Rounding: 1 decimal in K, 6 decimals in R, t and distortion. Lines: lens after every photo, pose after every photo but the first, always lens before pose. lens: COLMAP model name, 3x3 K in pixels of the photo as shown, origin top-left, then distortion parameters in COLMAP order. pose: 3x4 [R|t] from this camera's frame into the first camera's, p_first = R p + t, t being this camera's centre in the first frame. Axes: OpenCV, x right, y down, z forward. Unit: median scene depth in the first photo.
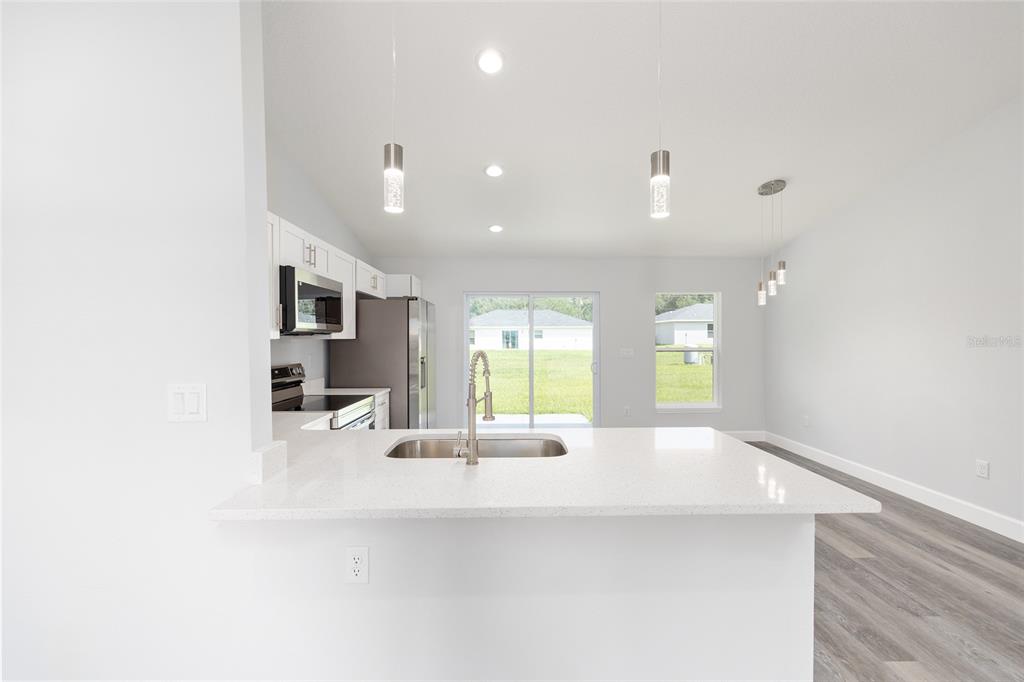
lens RADIAL K [[409.1, 0, 514.6], [0, 409.1, 340.7], [0, 0, 1]] dist [-0.002379, -0.000101]
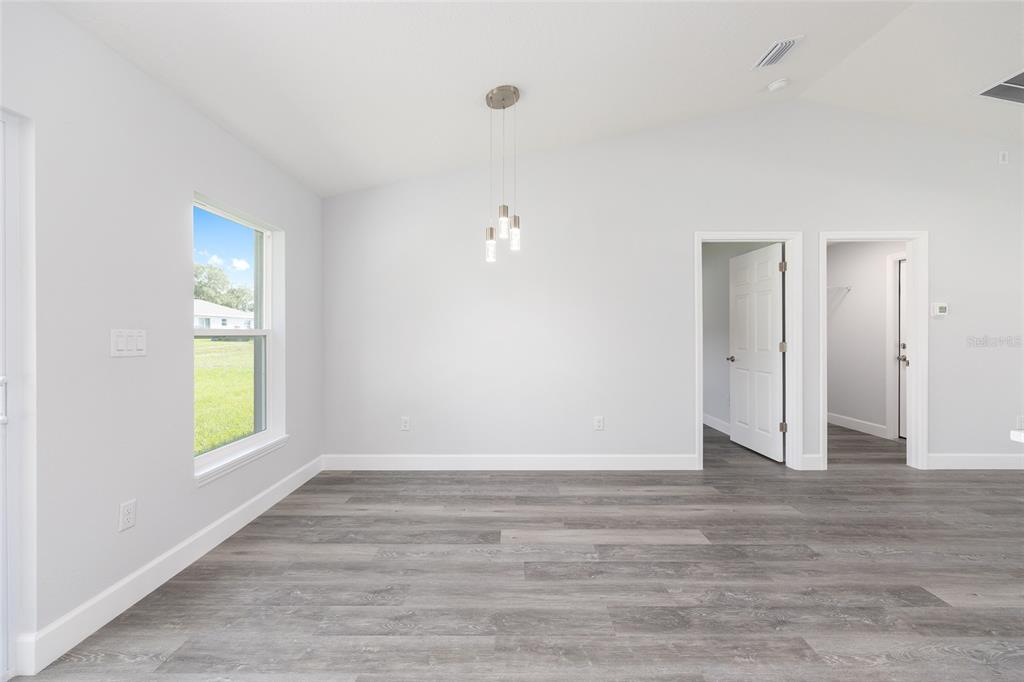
lens RADIAL K [[409.1, 0, 514.1], [0, 409.1, 336.0], [0, 0, 1]] dist [-0.002379, -0.000101]
pose [[0.022159, 0.001048, 0.999754, -0.120146], [0.005277, 0.999985, -0.001166, 0.061062], [-0.999741, 0.005302, 0.022153, 1.483347]]
